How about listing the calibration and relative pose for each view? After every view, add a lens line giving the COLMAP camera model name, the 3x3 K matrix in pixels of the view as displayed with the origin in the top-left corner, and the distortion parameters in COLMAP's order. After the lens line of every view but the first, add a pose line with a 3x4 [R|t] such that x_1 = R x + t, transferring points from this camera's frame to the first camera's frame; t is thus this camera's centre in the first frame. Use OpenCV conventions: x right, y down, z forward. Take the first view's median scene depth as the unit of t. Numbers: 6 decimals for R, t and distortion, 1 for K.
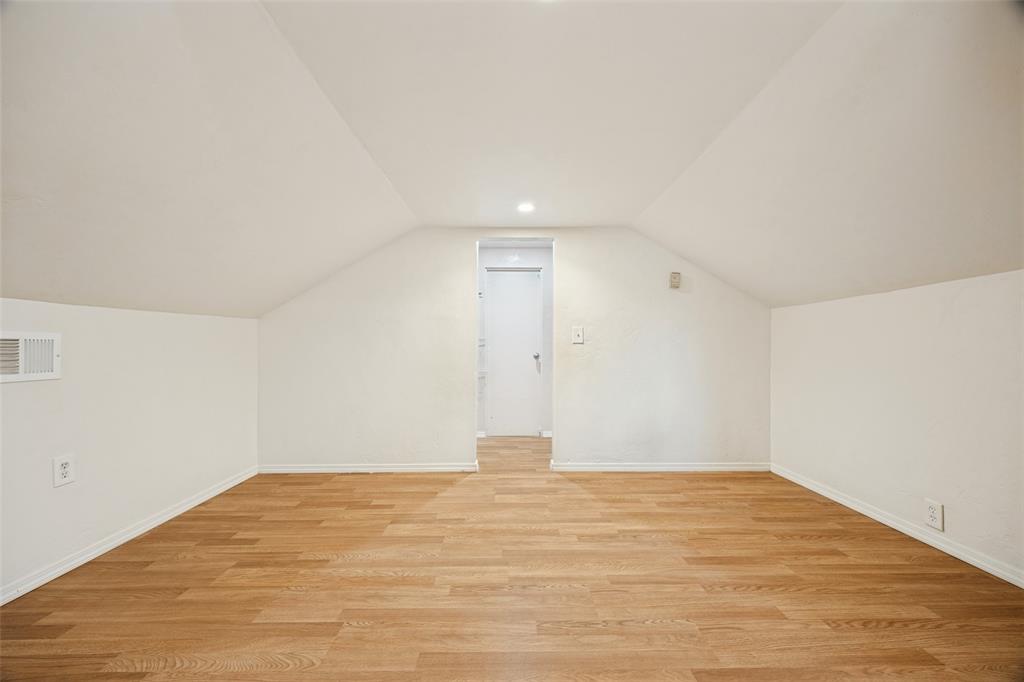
lens RADIAL K [[403.2, 0, 513.3], [0, 403.2, 344.0], [0, 0, 1]] dist [0.003291, 0.000151]
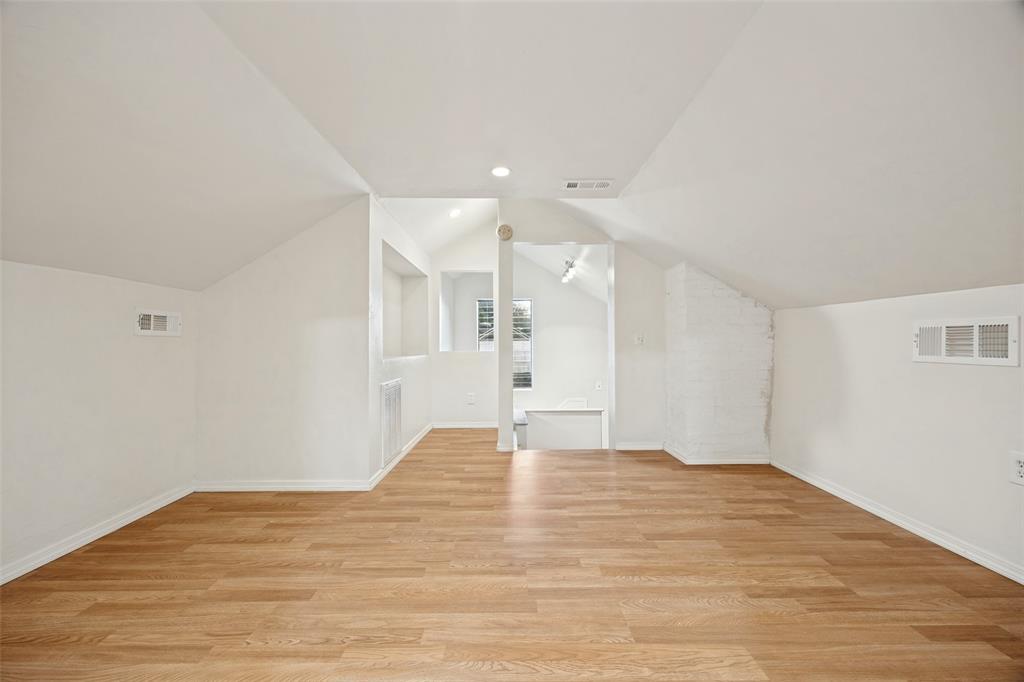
lens RADIAL K [[403.2, 0, 513.6], [0, 403.2, 344.4], [0, 0, 1]] dist [0.003291, 0.000151]
pose [[-0.999978, 0.005991, 0.002712, 0.013018], [0.005974, 0.999965, -0.005918, 0.034843], [-0.002747, -0.005902, -0.999979, 1.978496]]
